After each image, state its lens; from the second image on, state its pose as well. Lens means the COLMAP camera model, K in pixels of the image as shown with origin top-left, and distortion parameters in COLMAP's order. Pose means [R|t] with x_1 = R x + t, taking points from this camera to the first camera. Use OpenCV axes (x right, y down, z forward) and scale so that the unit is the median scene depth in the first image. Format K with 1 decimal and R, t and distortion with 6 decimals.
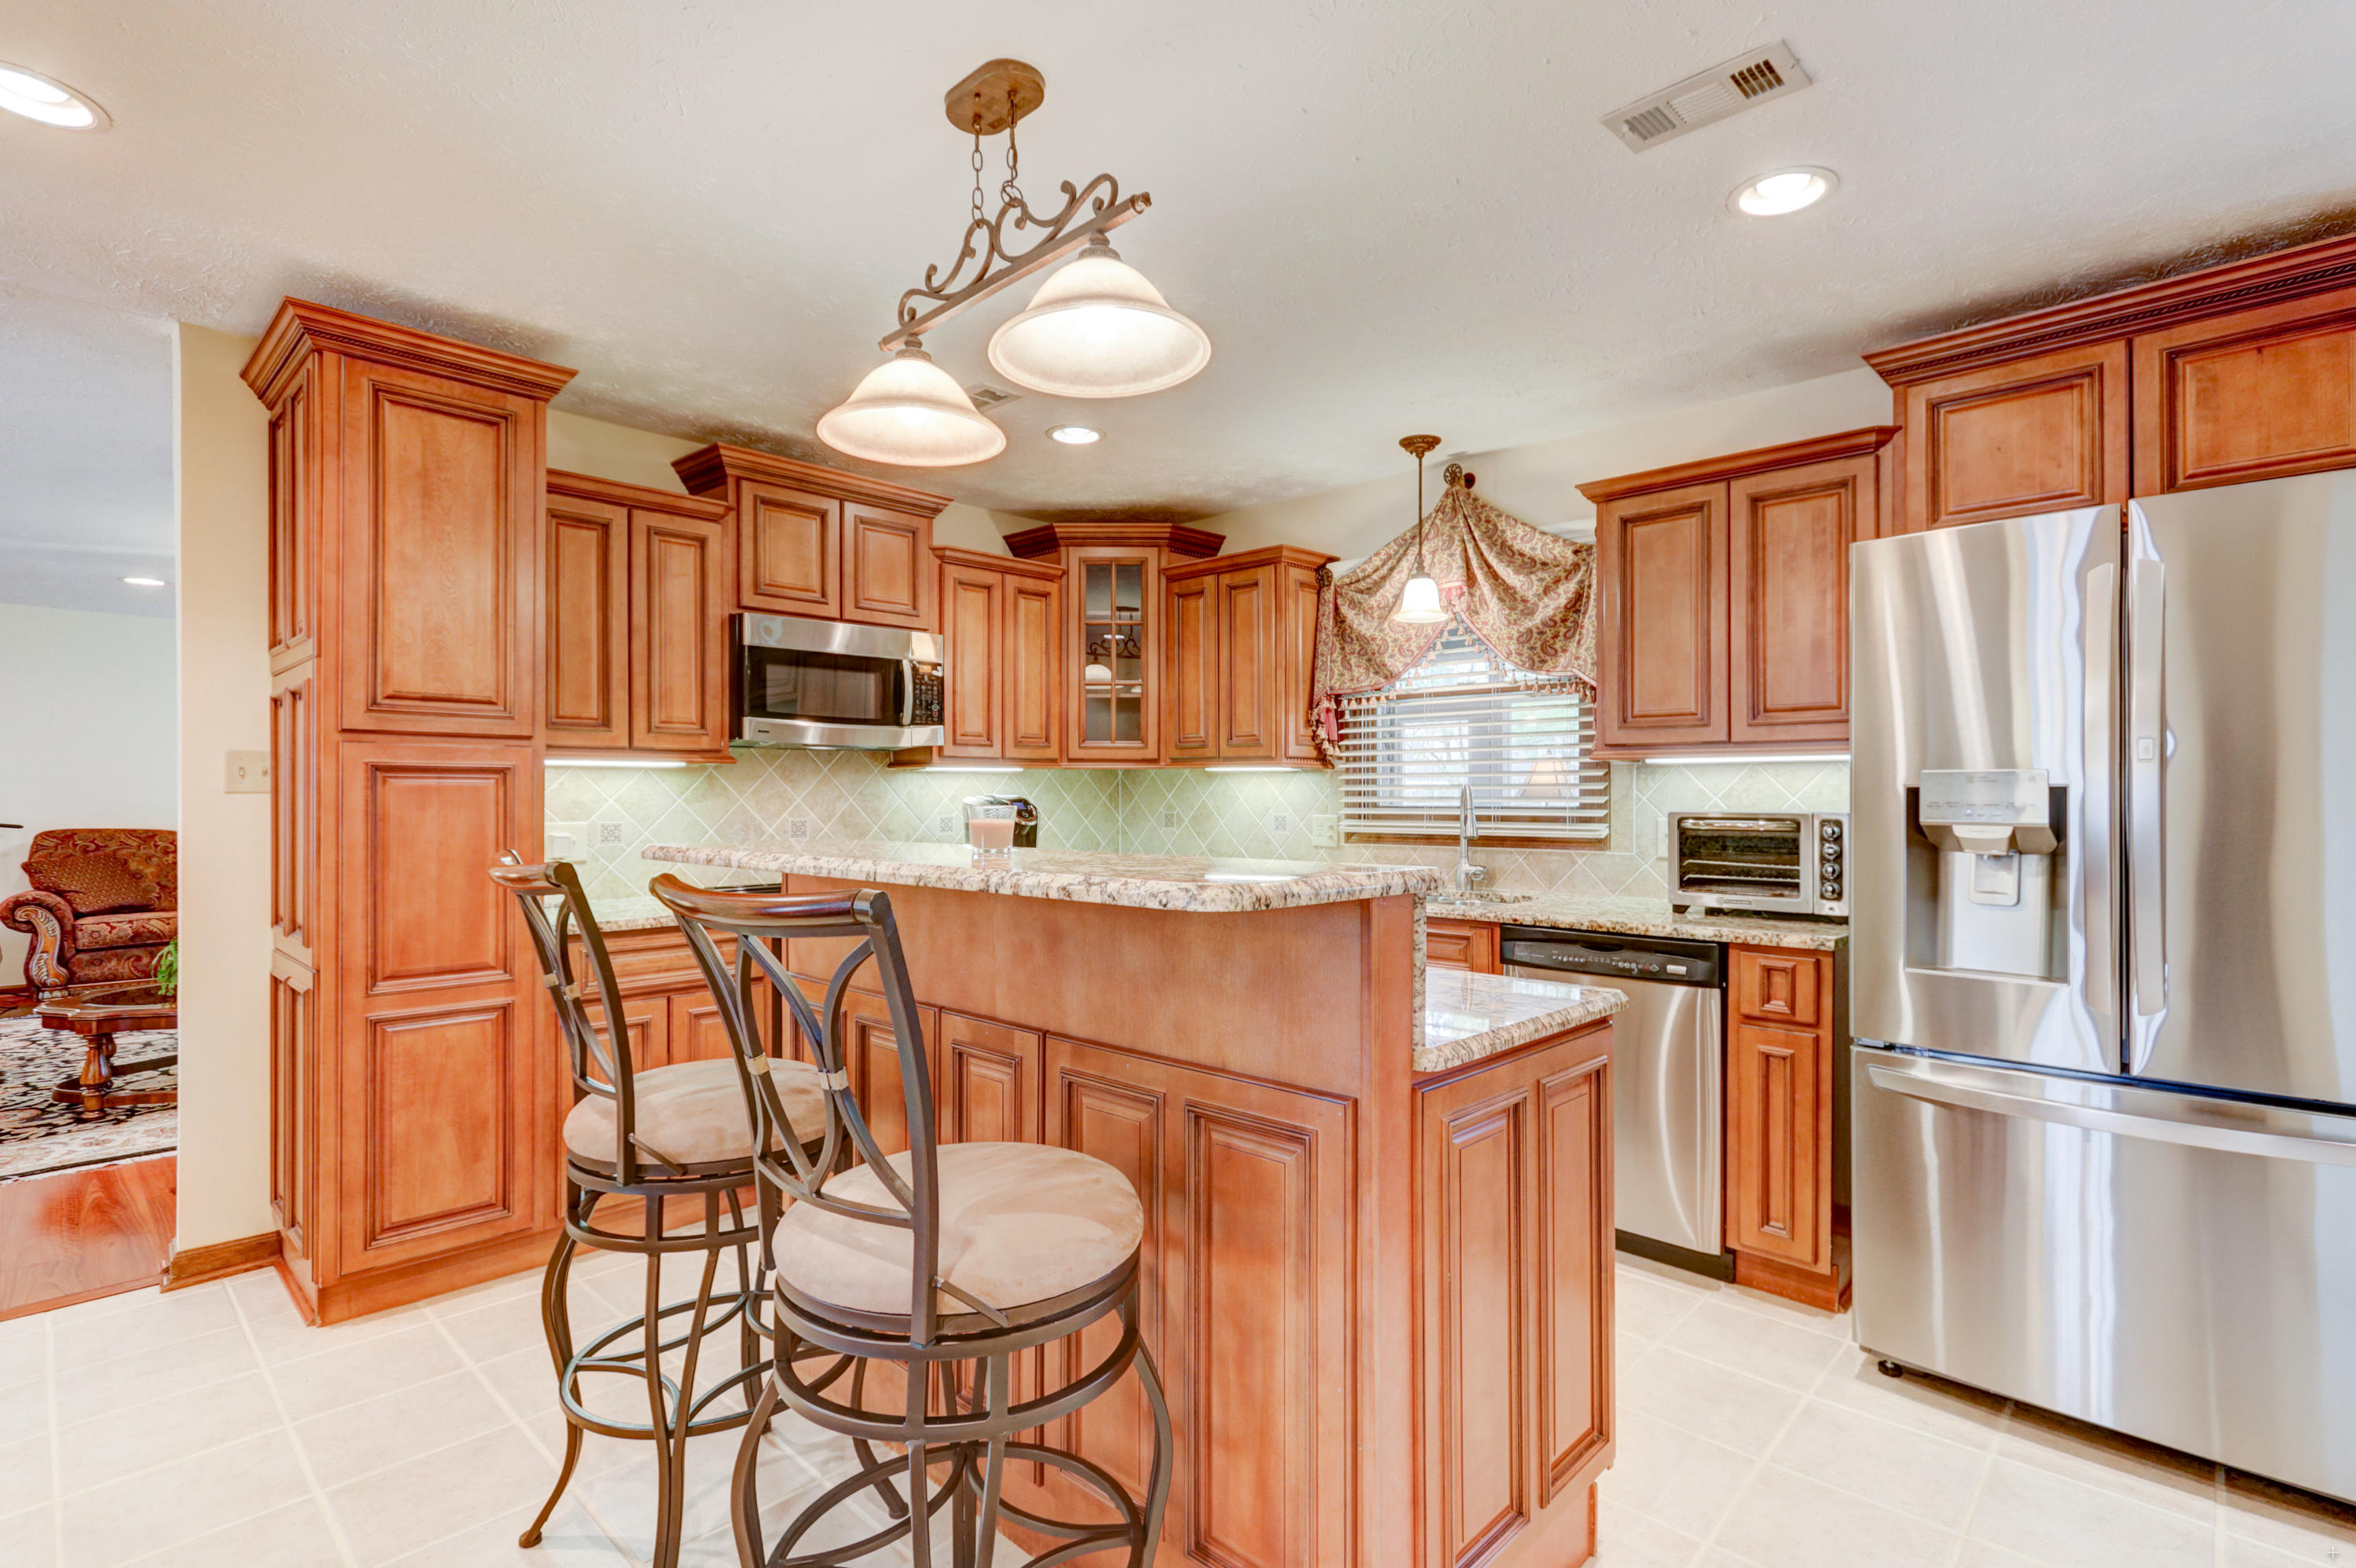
lens RADIAL K [[1105.6, 0, 1232.1], [0, 1105.6, 800.4], [0, 0, 1]] dist [0.002034, 0.000404]
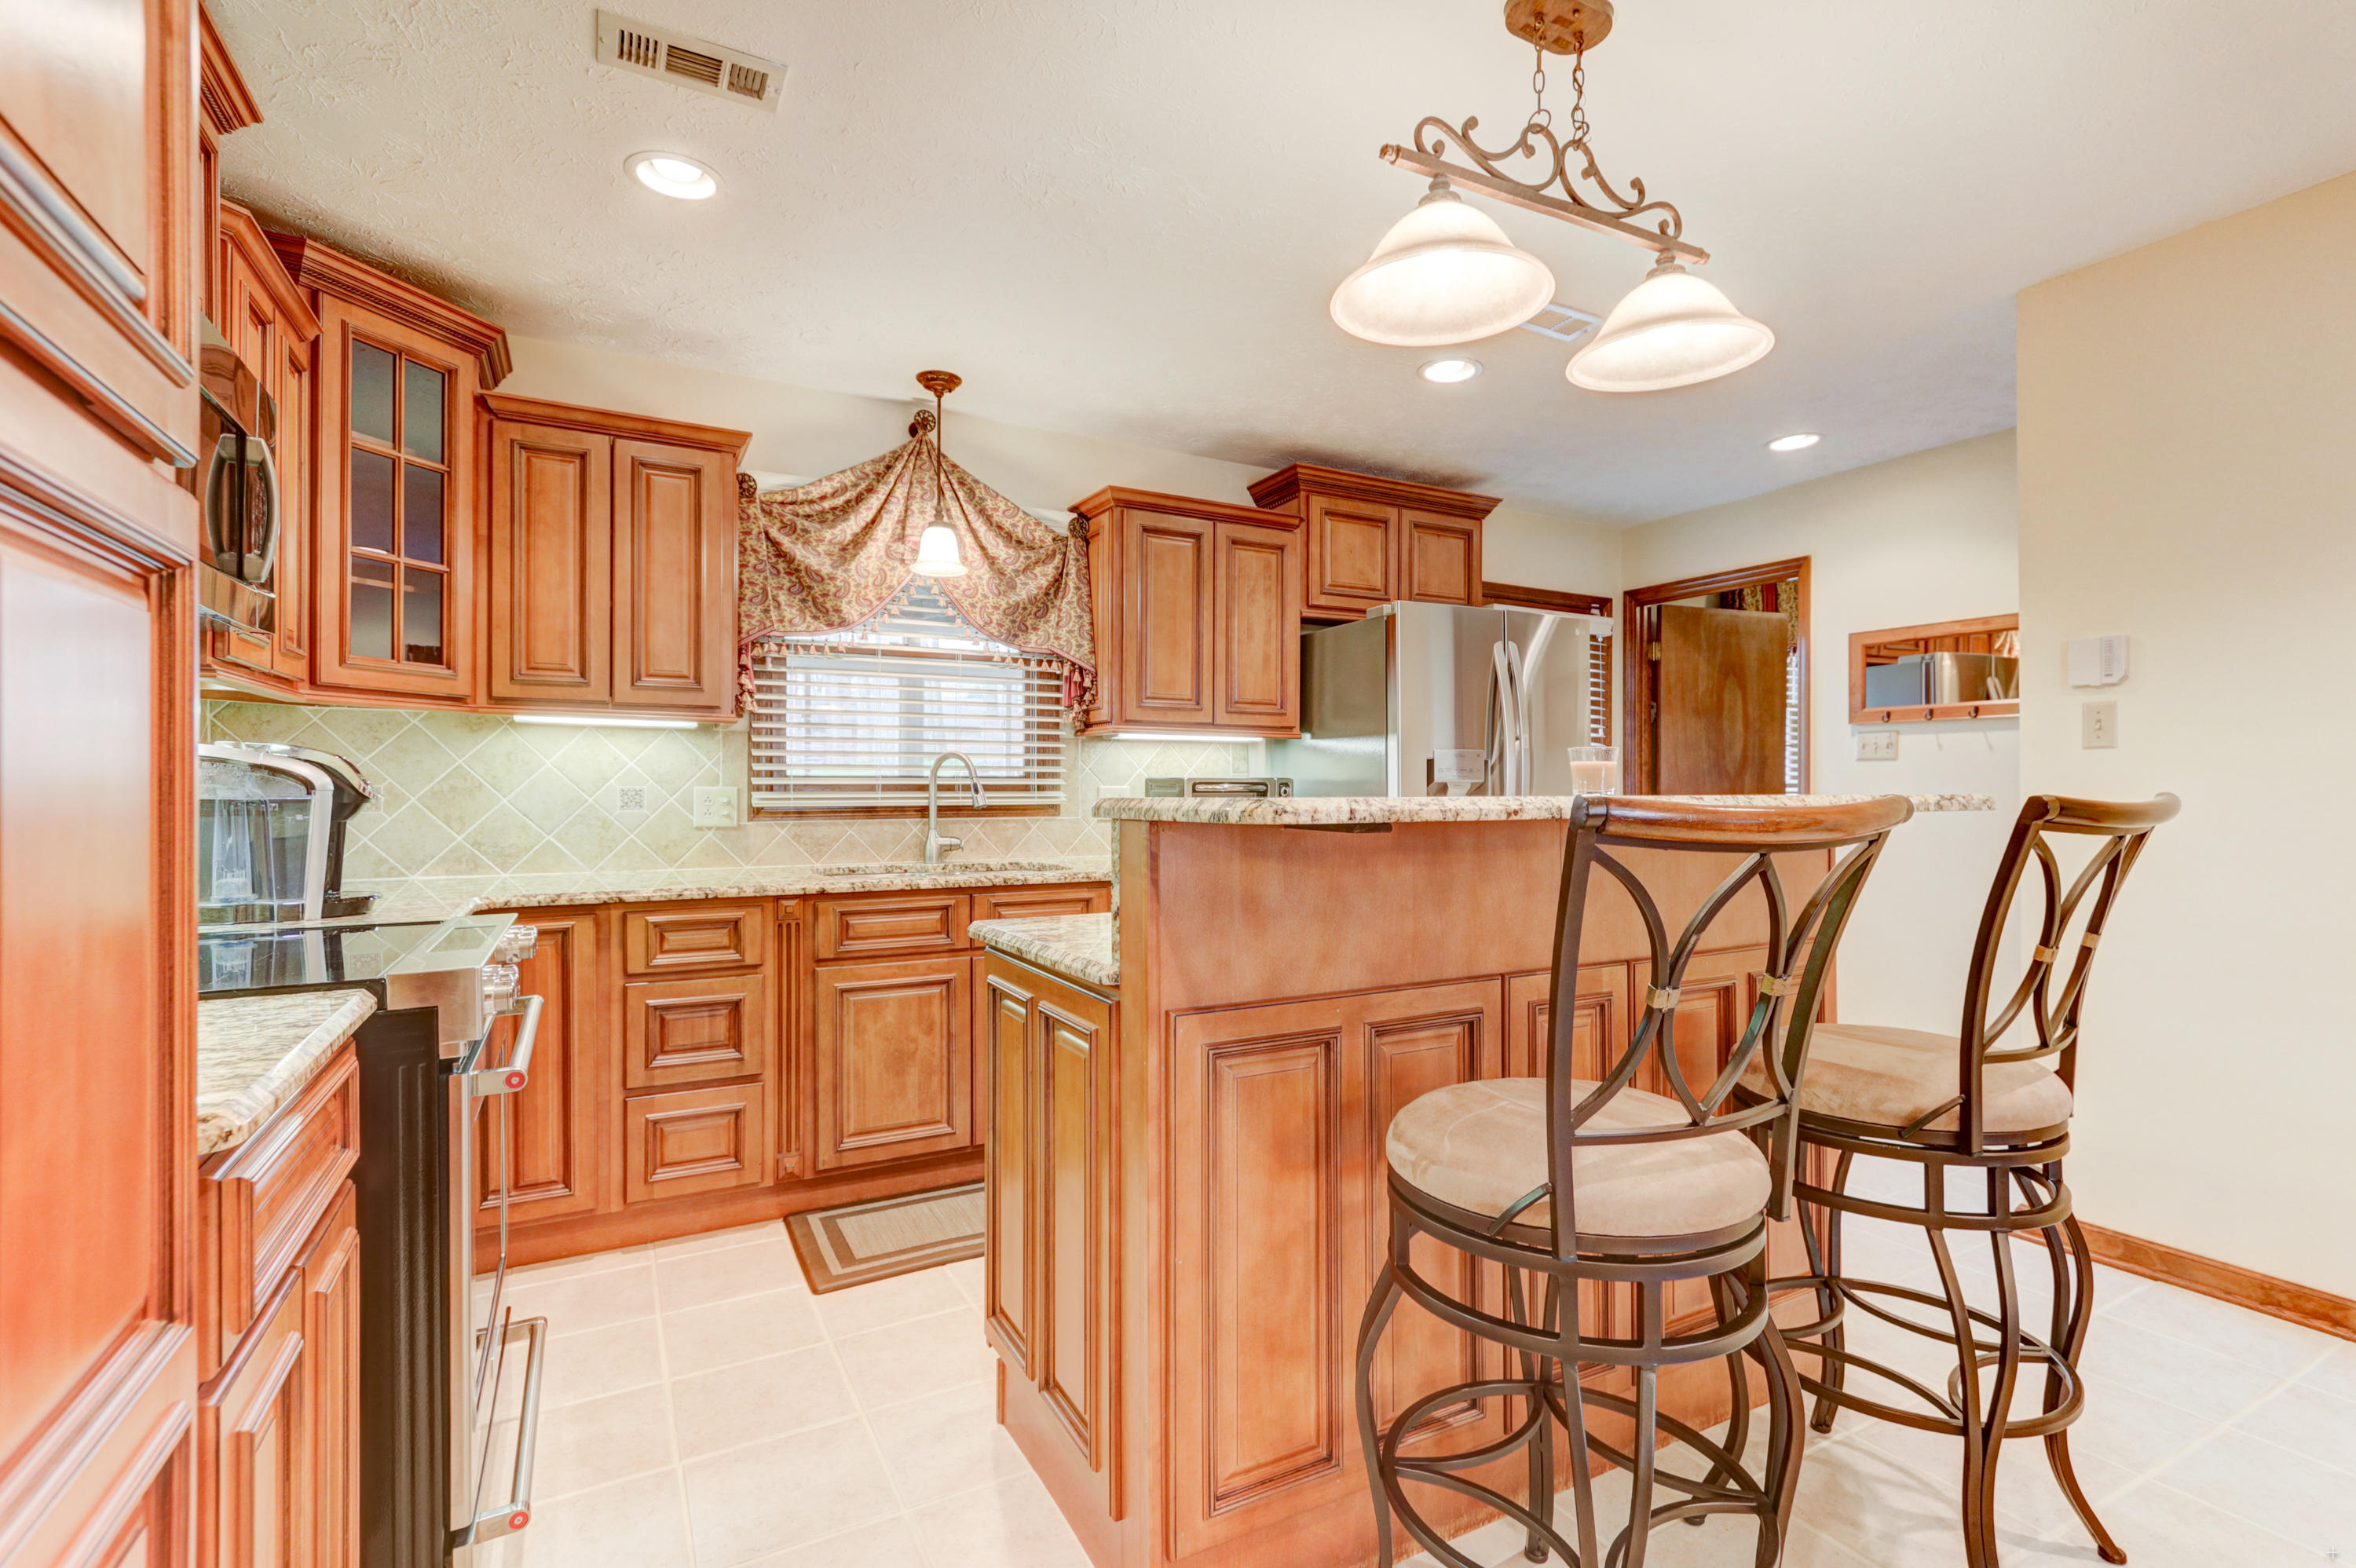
lens RADIAL K [[1067.4, 0, 1178.0], [0, 1067.4, 784.0], [0, 0, 1]] dist [-0.000466, 0.000405]
pose [[0.328515, -0.005696, 0.944482, -0.621306], [-0.002625, 0.999972, 0.006944, 0.006217], [-0.944495, -0.004761, 0.328491, 0.531394]]
